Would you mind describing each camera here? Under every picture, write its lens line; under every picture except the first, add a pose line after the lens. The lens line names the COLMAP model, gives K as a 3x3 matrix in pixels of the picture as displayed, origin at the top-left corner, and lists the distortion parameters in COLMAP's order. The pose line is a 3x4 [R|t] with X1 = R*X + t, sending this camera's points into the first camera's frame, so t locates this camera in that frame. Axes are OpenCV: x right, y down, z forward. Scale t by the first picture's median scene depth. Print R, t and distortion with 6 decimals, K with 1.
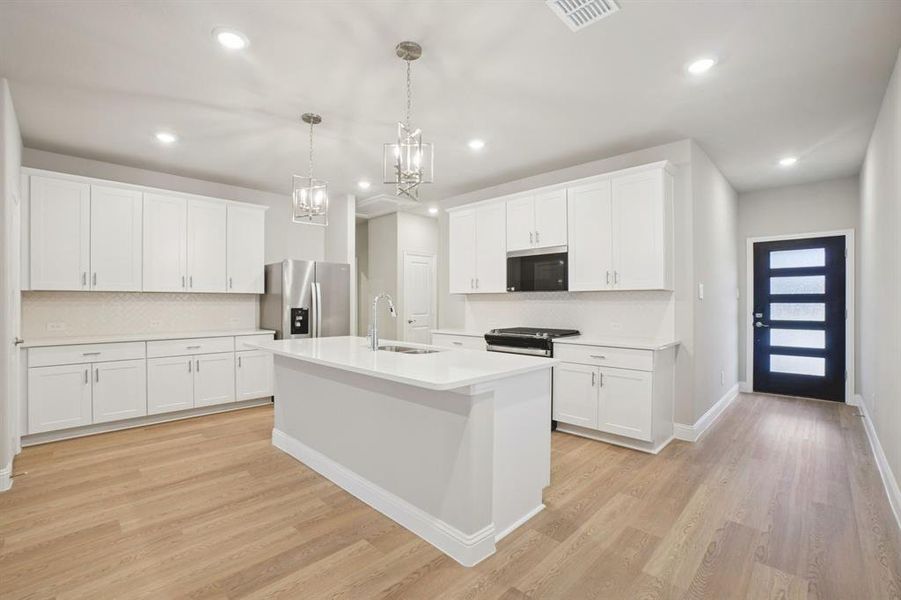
lens RADIAL K [[385.9, 0, 450.5], [0, 385.9, 300.0], [0, 0, 1]] dist [-0.036724, -0.000009]
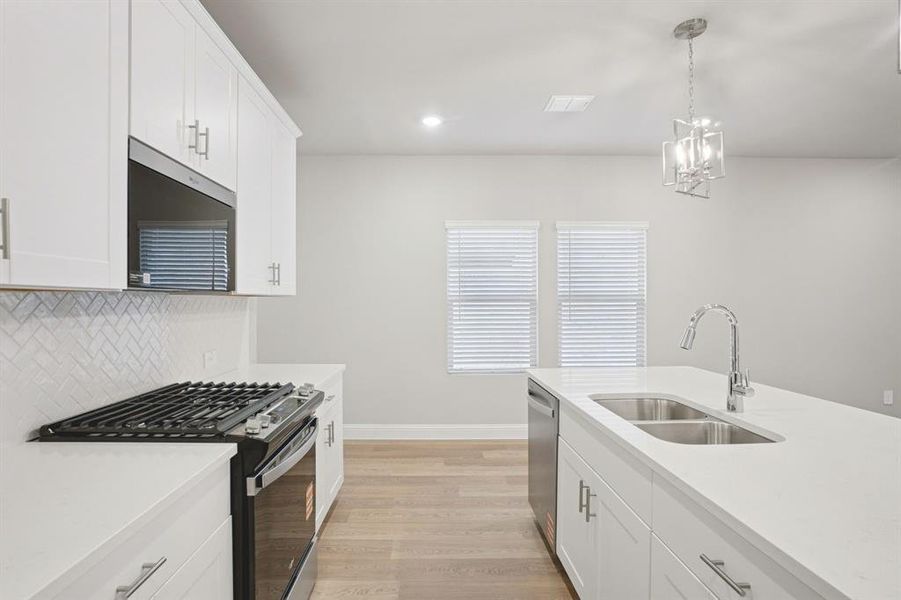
lens RADIAL K [[461.5, 0, 433.4], [0, 461.5, 300.9], [0, 0, 1]] dist [-0.000435, -0.000159]
pose [[-0.695882, -0.000754, 0.718156, -0.242315], [-0.002927, 0.999994, -0.001787, -0.013040], [-0.718150, -0.003345, -0.695880, 1.141577]]
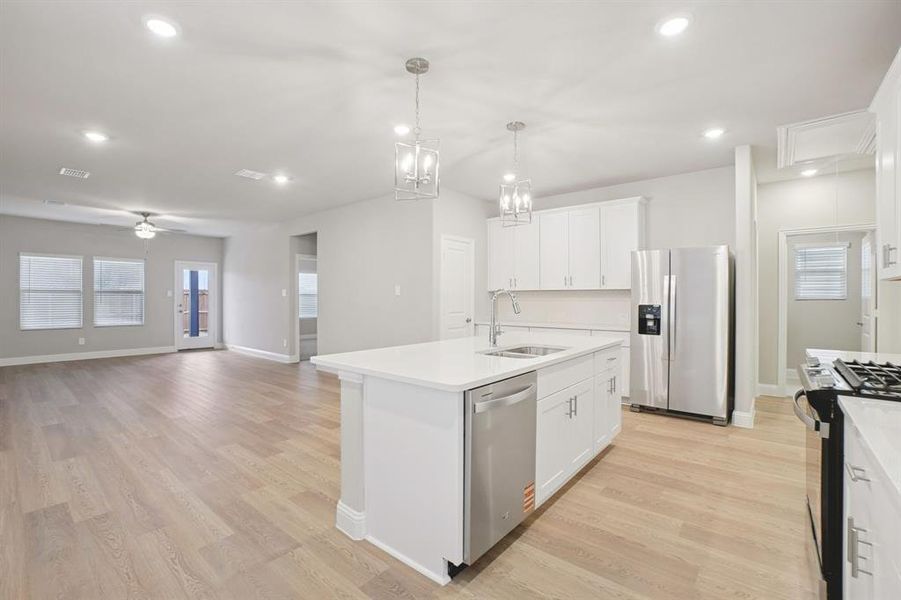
lens RADIAL K [[408.6, 0, 450.5], [0, 408.6, 300.0], [0, 0, 1]] dist [-0.000254, -0.000097]
pose [[0.075411, 0.000242, -0.997153, 0.555379], [0.007304, 0.999973, 0.000795, 0.006294], [0.997126, -0.007343, 0.075407, 0.527966]]
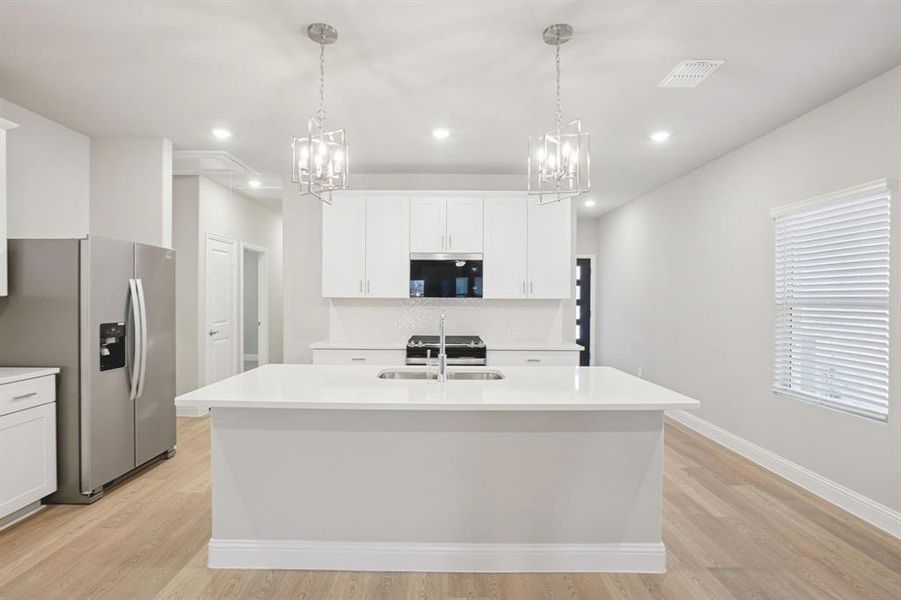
lens RADIAL K [[413.9, 0, 438.5], [0, 413.9, 299.7], [0, 0, 1]] dist [-0.032602, 0.000560]
pose [[0.729094, 0.002481, 0.684409, -0.500072], [-0.009842, 0.999928, 0.006860, -0.024213], [-0.684343, -0.011737, 0.729066, 0.261764]]
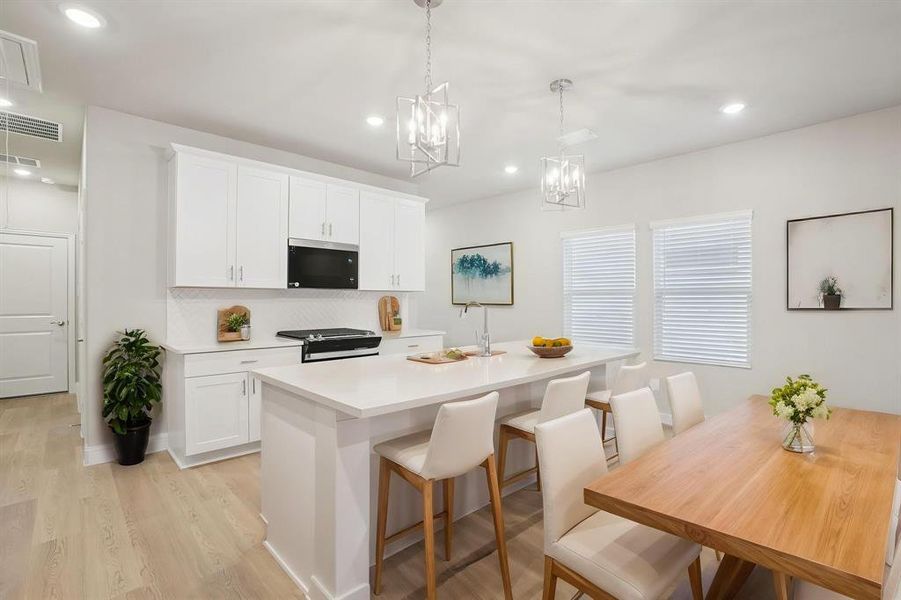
lens RADIAL K [[418.5, 0, 432.5], [0, 418.5, 299.8], [0, 0, 1]] dist [-0.029131, -0.000060]
pose [[0.064475, 0.000082, 0.997919, -0.749073], [-0.007067, 0.999975, 0.000374, 0.002002], [-0.997894, -0.007077, 0.064474, 0.685736]]
